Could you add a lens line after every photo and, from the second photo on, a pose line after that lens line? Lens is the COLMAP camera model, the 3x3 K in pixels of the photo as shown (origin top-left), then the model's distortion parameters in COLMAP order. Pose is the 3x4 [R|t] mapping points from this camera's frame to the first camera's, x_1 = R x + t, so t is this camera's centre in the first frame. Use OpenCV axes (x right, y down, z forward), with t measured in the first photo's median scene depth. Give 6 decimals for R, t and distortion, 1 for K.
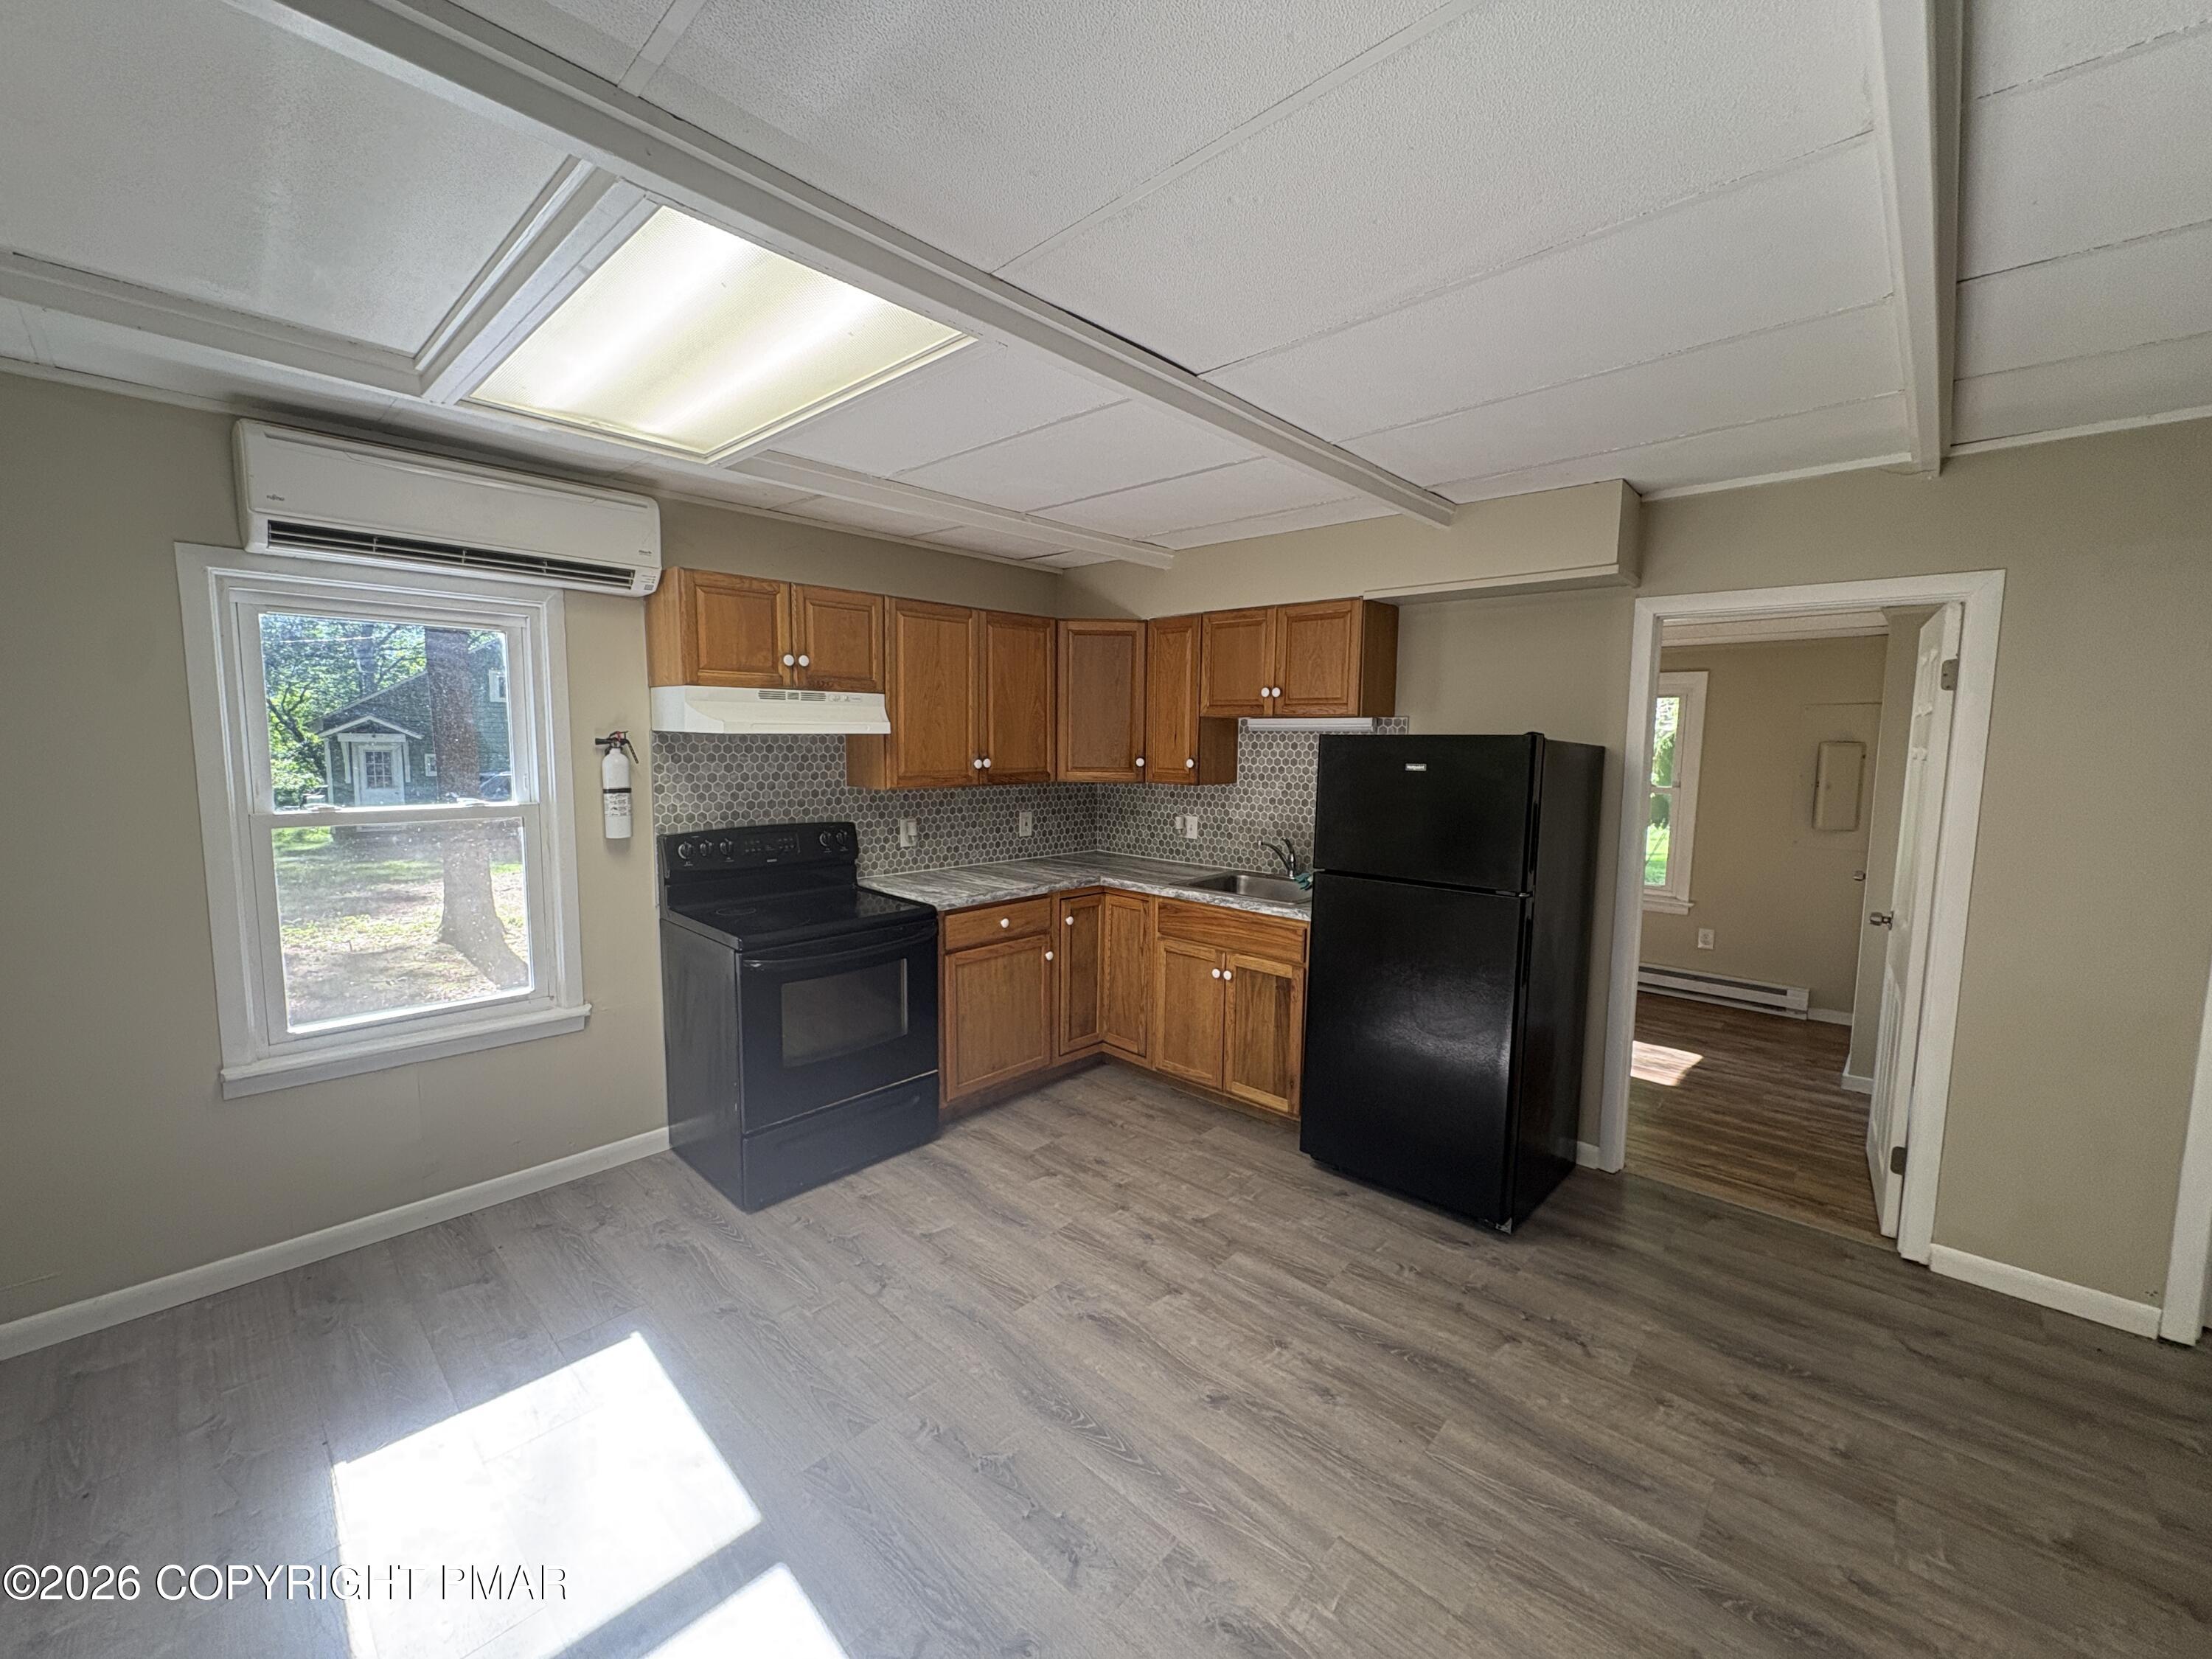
lens RADIAL K [[887.3, 0, 1112.3], [0, 887.3, 825.9], [0, 0, 1]] dist [-0.006323, -0.000257]
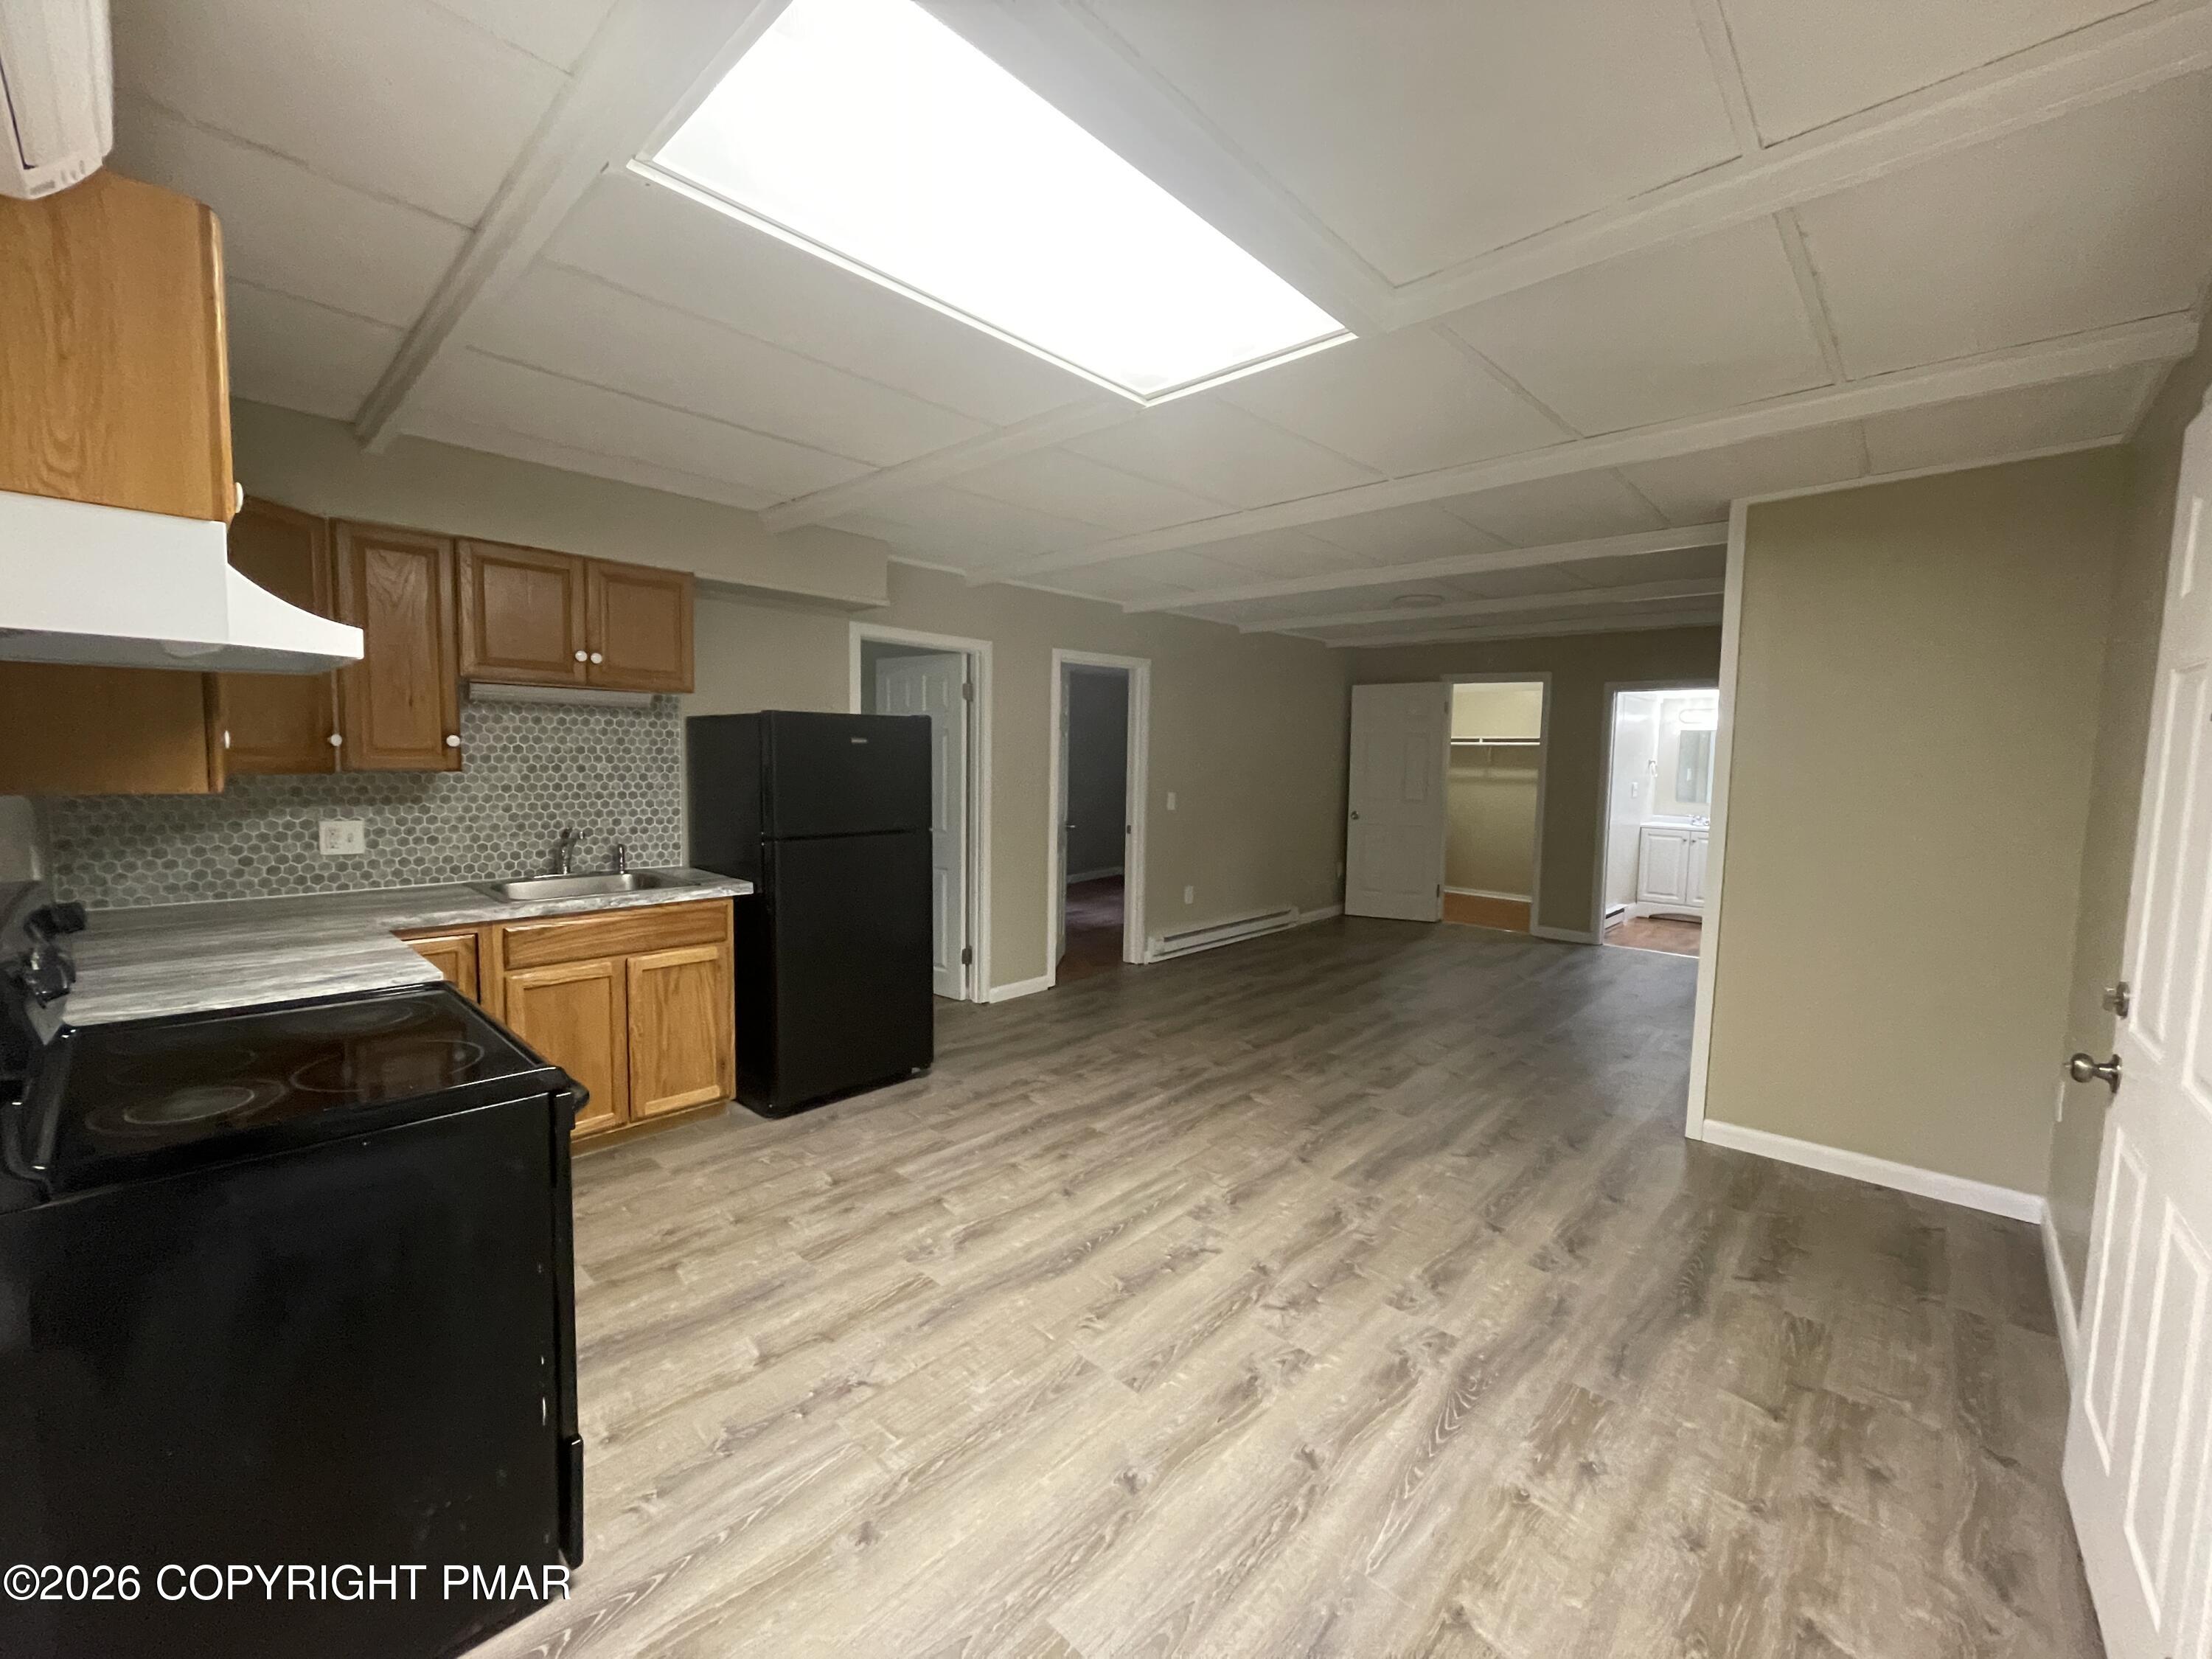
lens RADIAL K [[901.3, 0, 1109.5], [0, 901.3, 832.1], [0, 0, 1]] dist [-0.013047, -0.000027]
pose [[-0.002644, -0.103277, 0.994649, -0.944005], [0.080036, 0.991440, 0.103157, -0.042461], [-0.996788, 0.079881, 0.005644, 0.674971]]
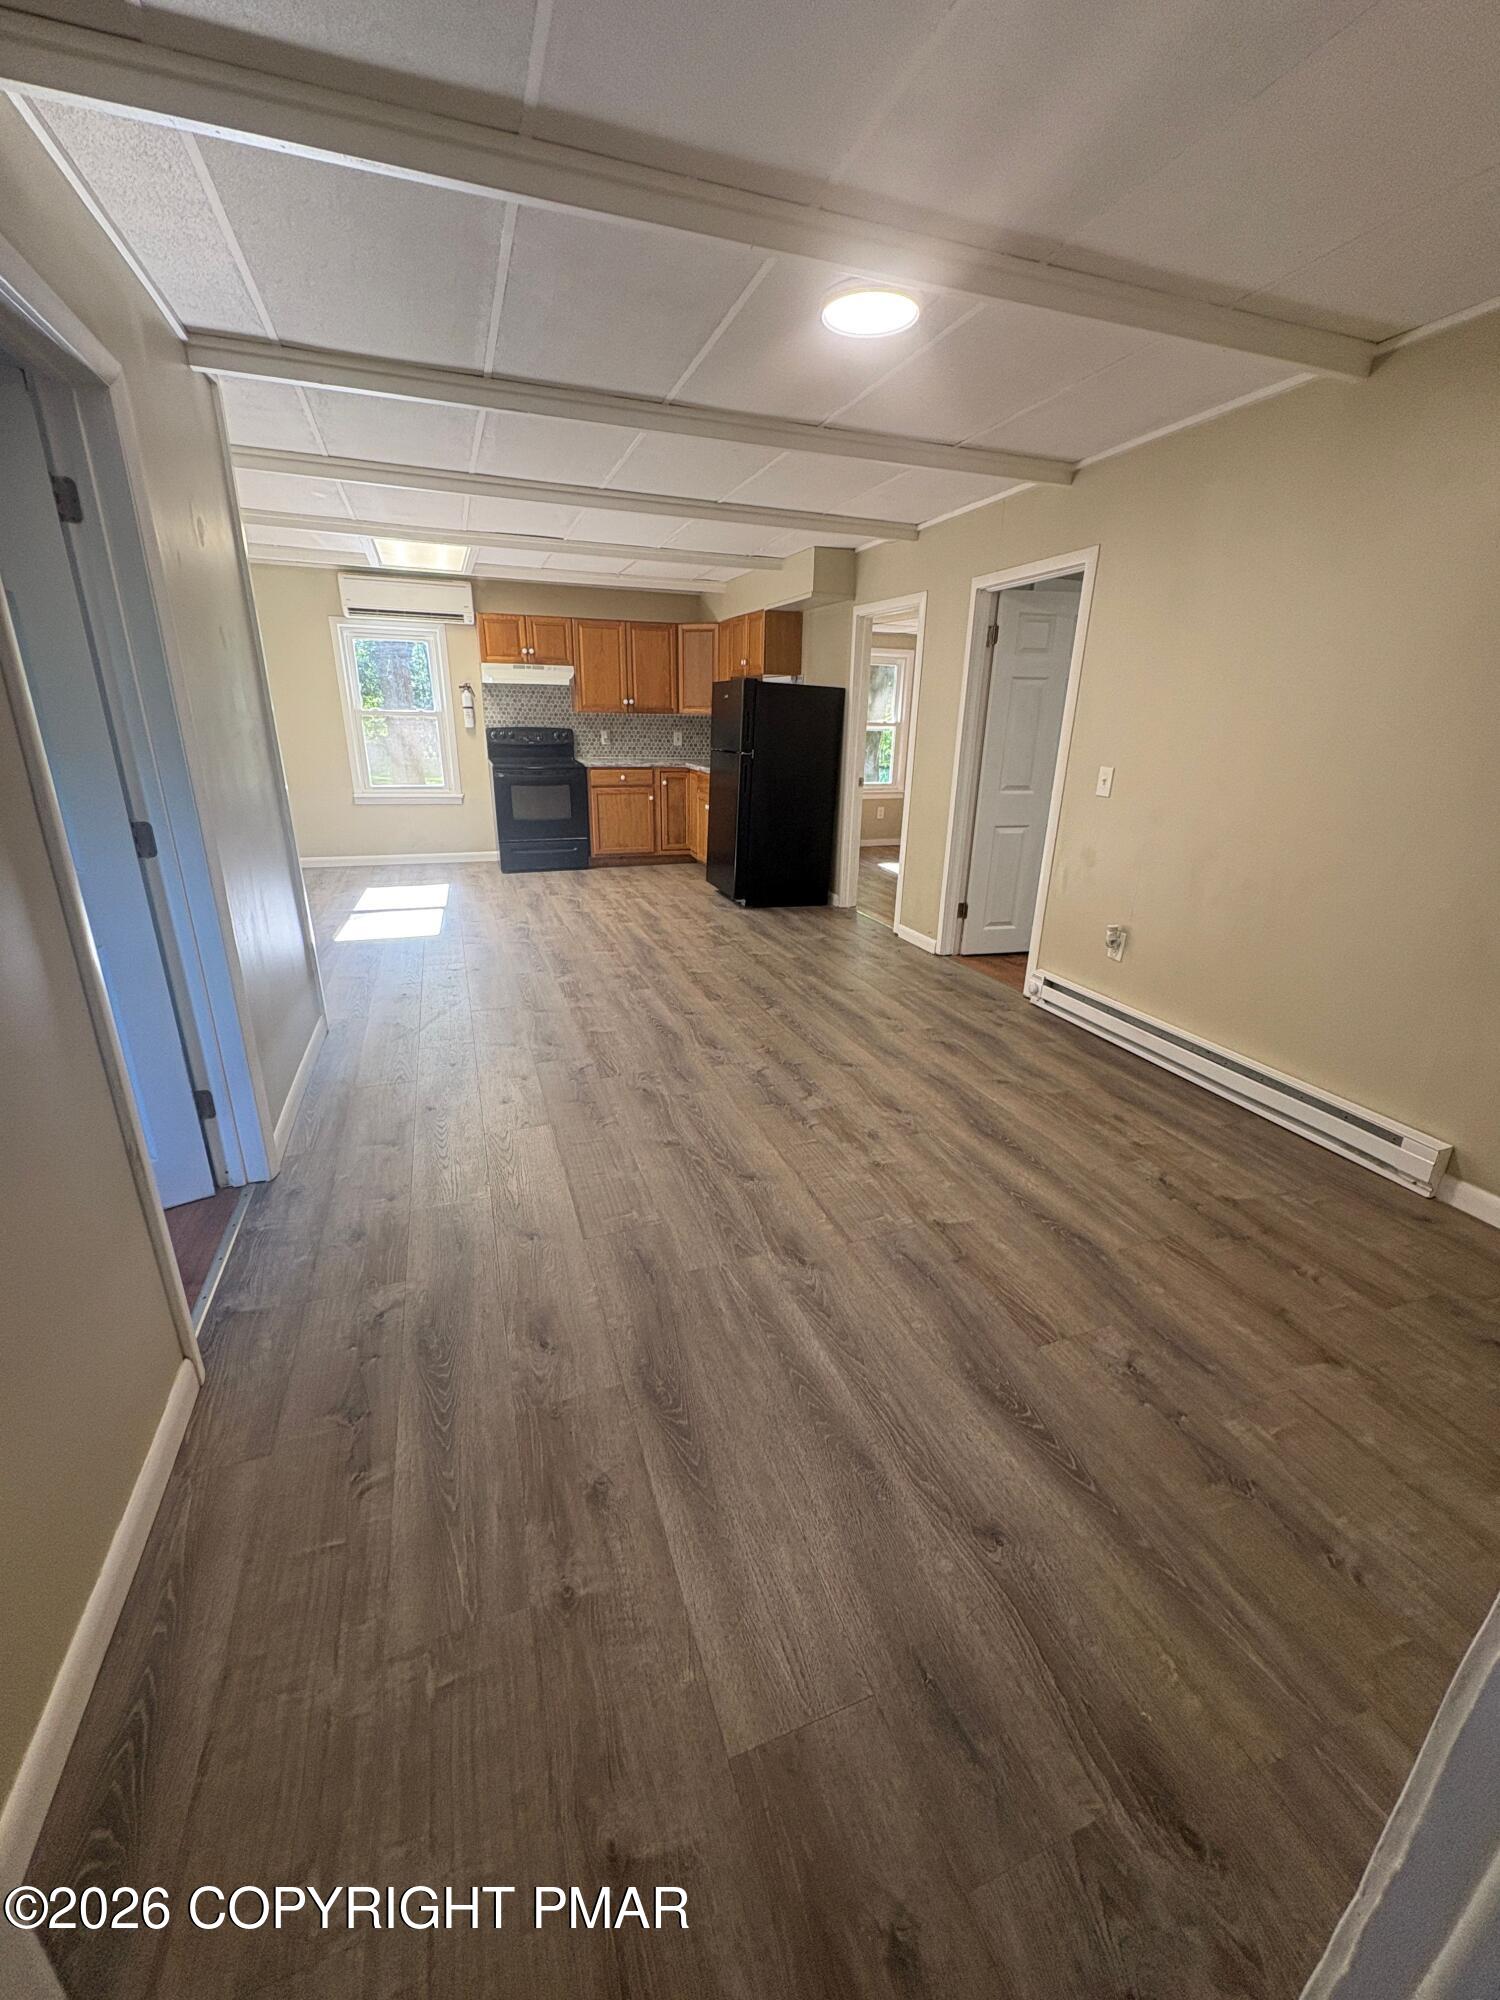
lens RADIAL K [[800.6, 0, 742.7], [0, 800.6, 996.2], [0, 0, 1]] dist [0.002261, 0.000283]
pose [[0.889370, 0.158201, -0.428945, 1.404947], [-0.057046, 0.969291, 0.239210, 0.187759], [0.453616, -0.188276, 0.871082, -0.897767]]
